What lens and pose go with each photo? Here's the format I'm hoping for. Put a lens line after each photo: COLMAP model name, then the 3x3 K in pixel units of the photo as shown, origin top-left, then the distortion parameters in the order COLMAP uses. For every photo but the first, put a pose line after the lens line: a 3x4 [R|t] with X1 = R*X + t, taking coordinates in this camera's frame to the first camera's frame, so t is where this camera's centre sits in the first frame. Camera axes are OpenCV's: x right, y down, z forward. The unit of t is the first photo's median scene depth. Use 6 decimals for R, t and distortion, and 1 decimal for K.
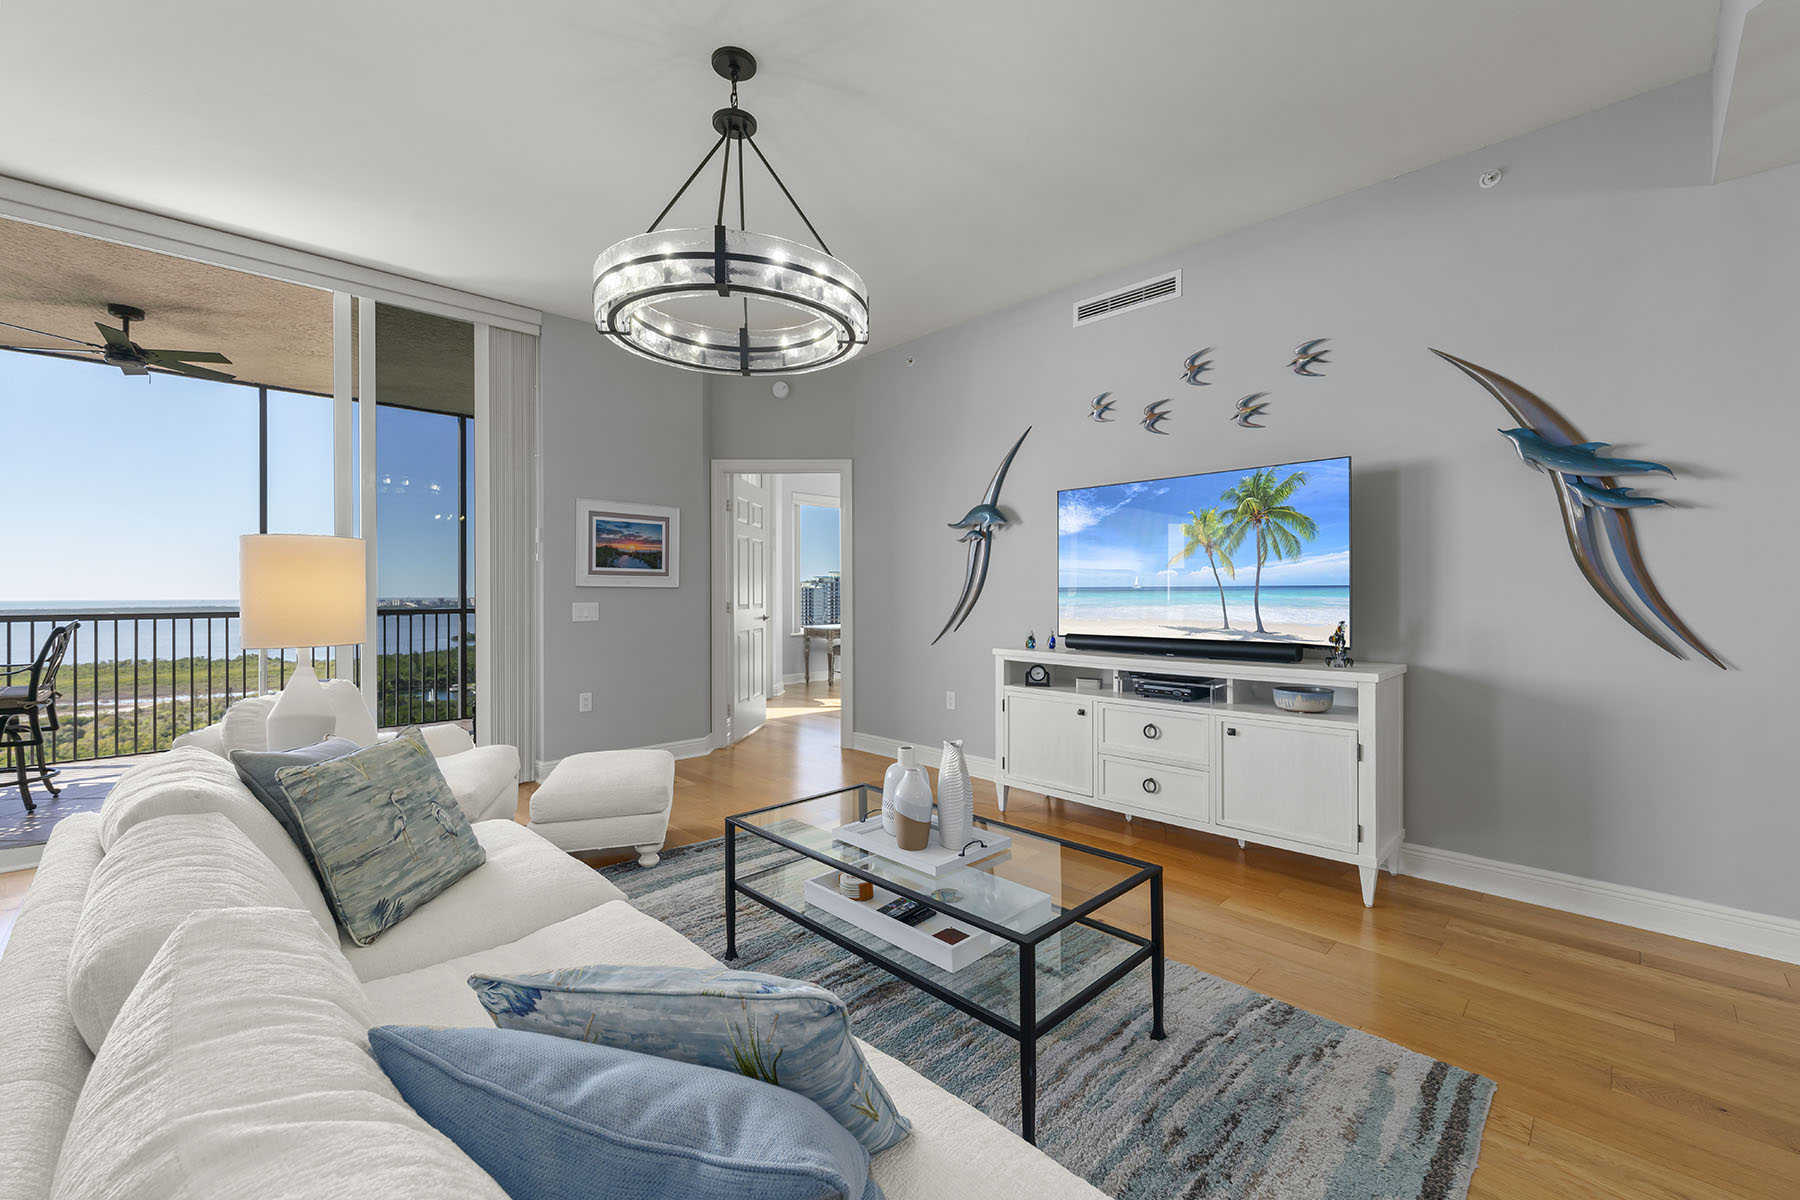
lens RADIAL K [[704.2, 0, 912.3], [0, 704.2, 596.6], [0, 0, 1]] dist [0.002544, 0.000288]
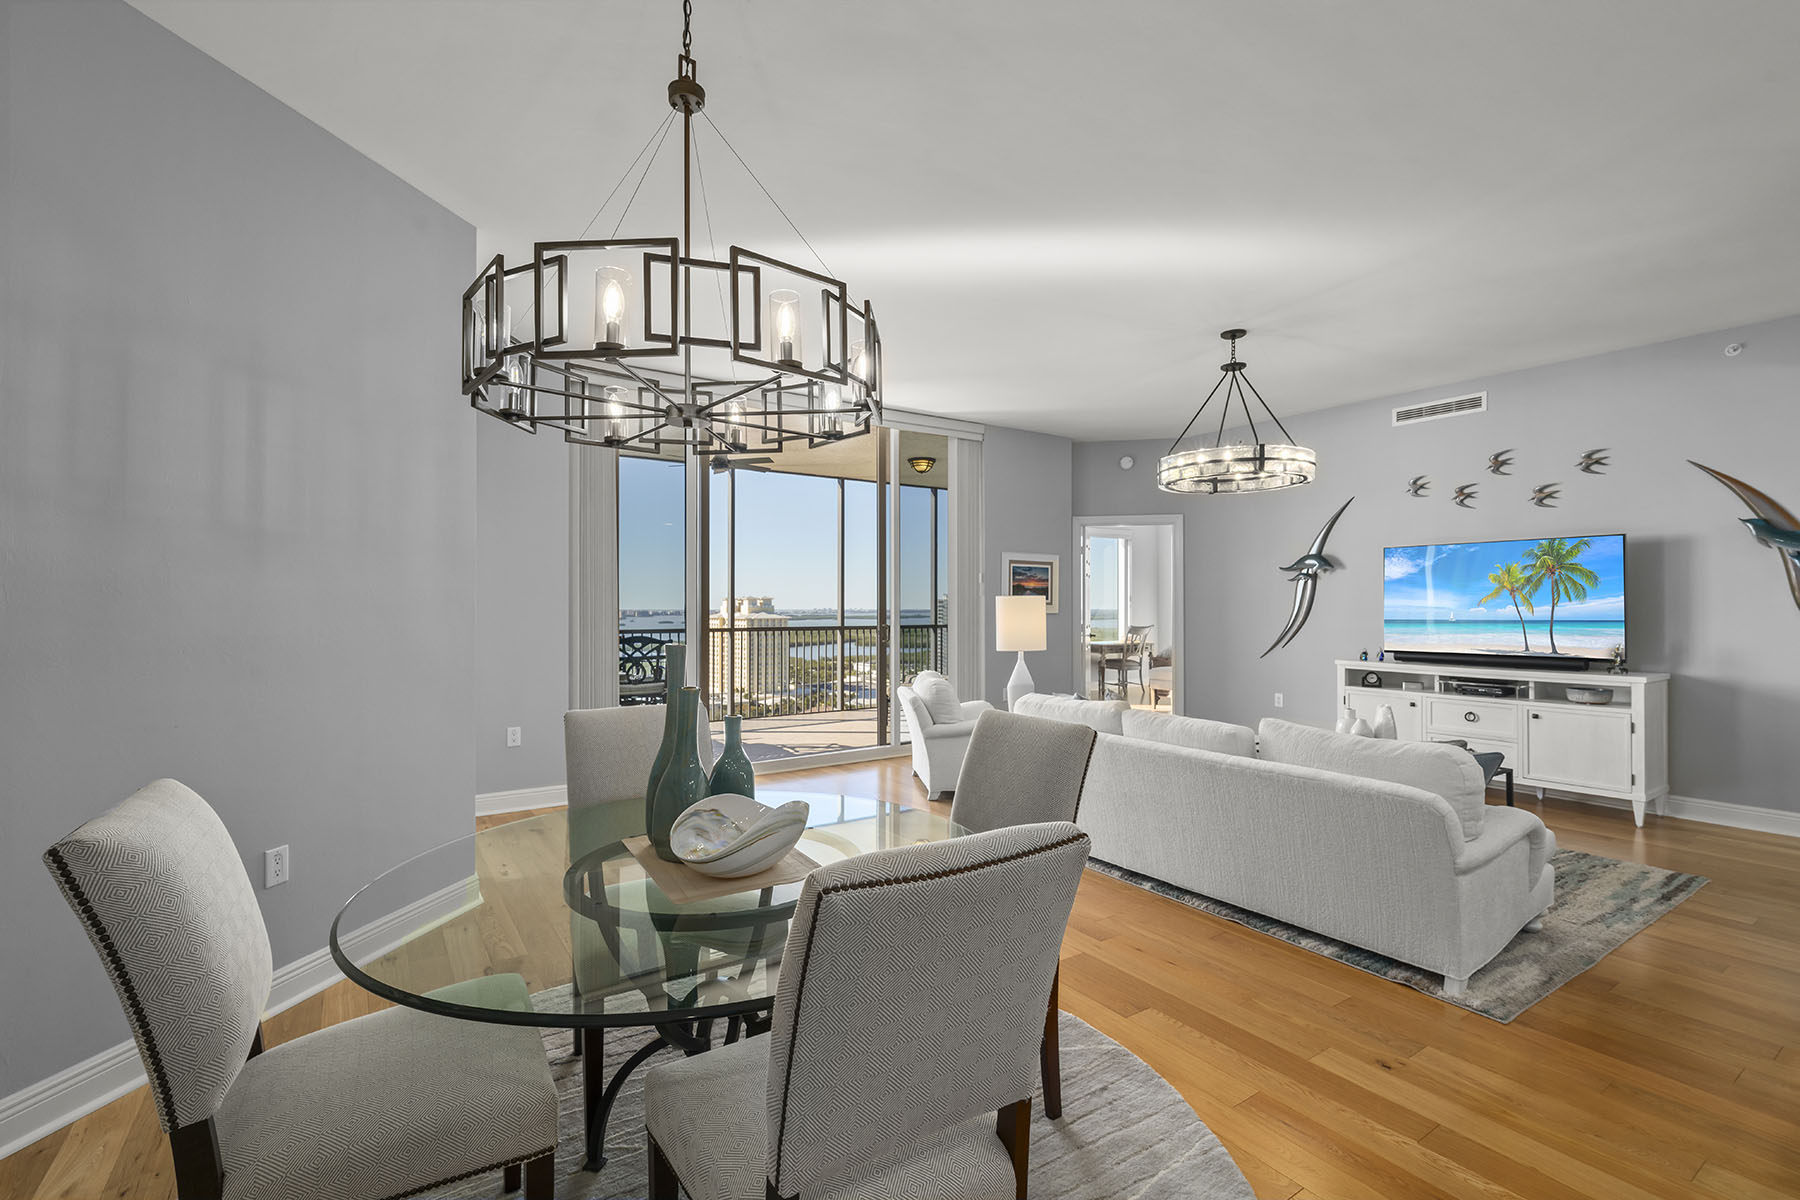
lens RADIAL K [[791.0, 0, 912.3], [0, 791.0, 604.5], [0, 0, 1]] dist [0.011276, 0.000027]
pose [[0.984267, 0.001584, -0.176678, -0.486163], [-0.002473, 0.999985, -0.004810, -0.031373], [0.176668, 0.005171, 0.984257, -0.798314]]
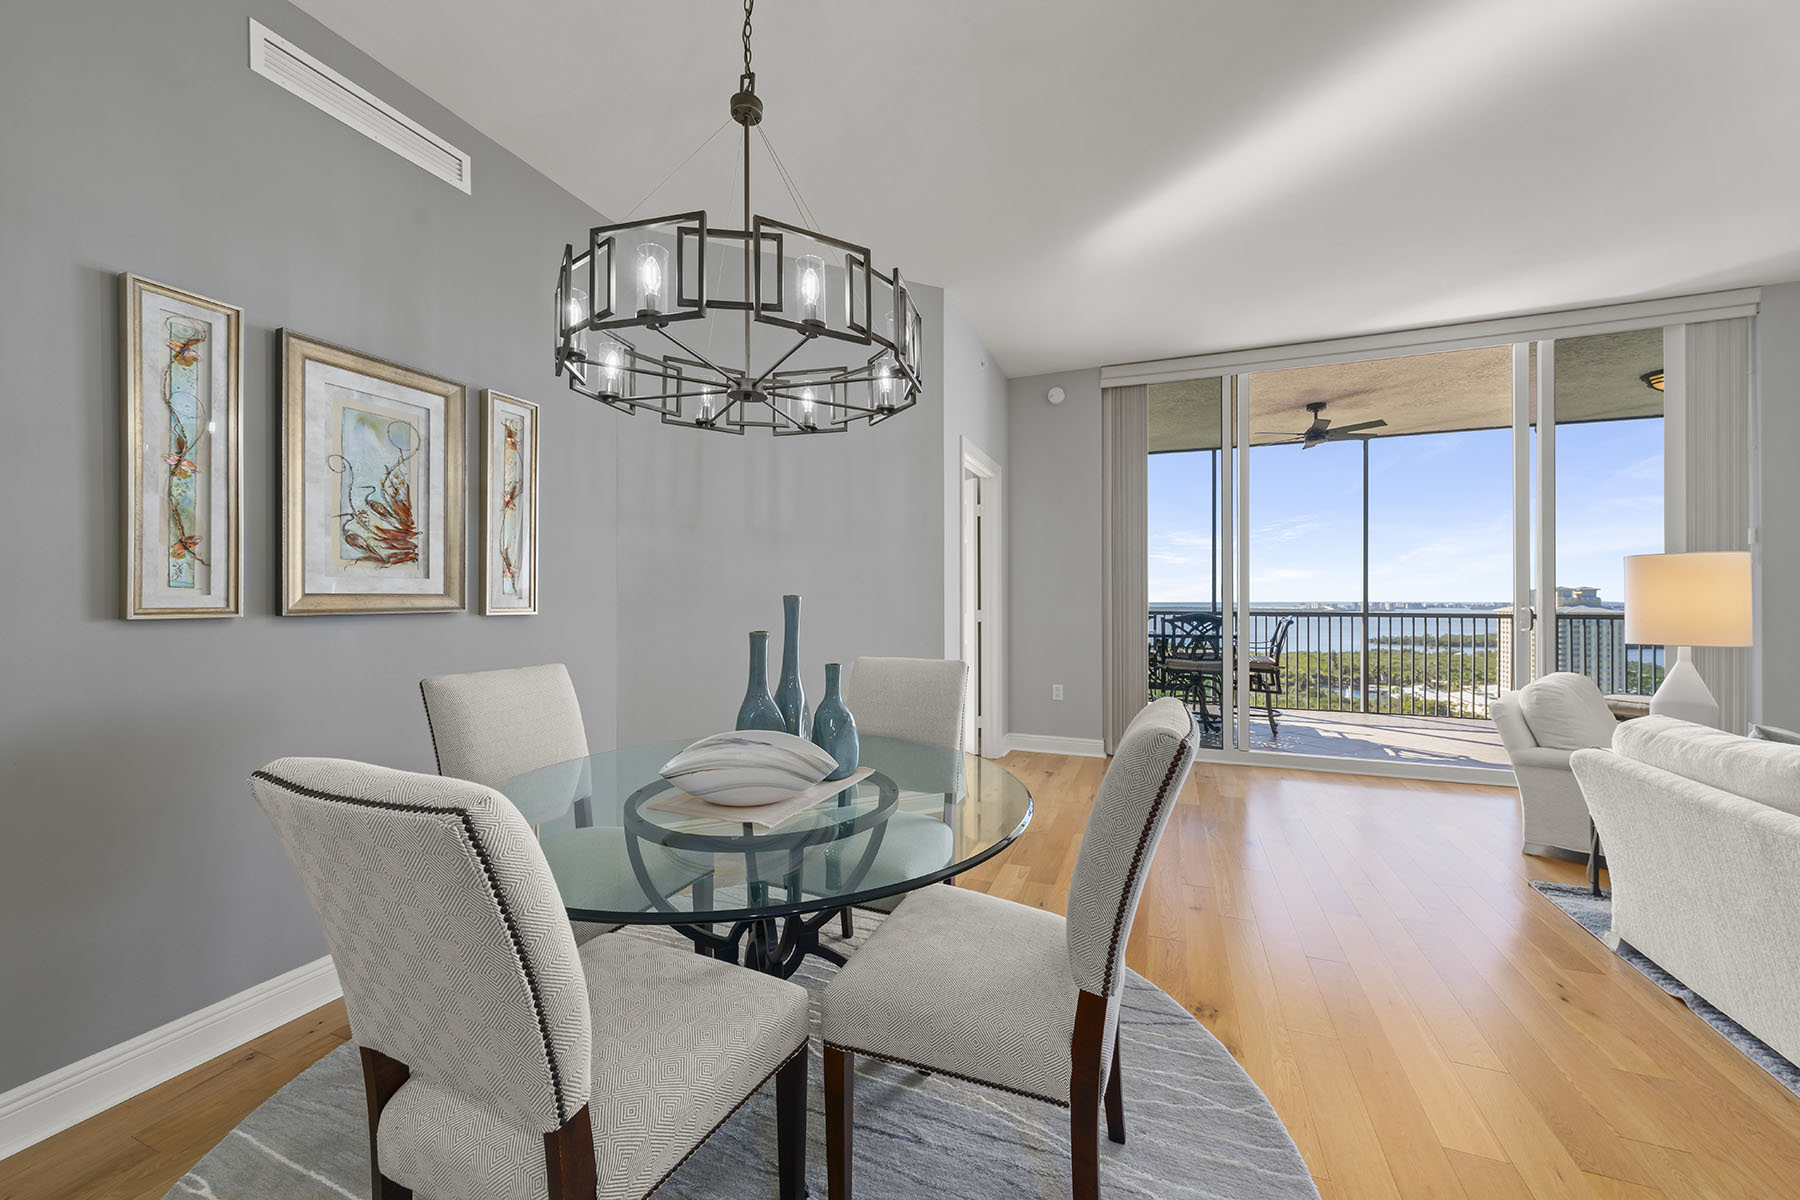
lens RADIAL K [[679.2, 0, 936.3], [0, 679.2, 601.3], [0, 0, 1]] dist [0.001762, 0.000227]
pose [[0.413793, 0.003675, -0.910363, -0.183245], [-0.002575, 0.999993, 0.002867, -0.001004], [0.910367, 0.001158, 0.413800, -0.354266]]
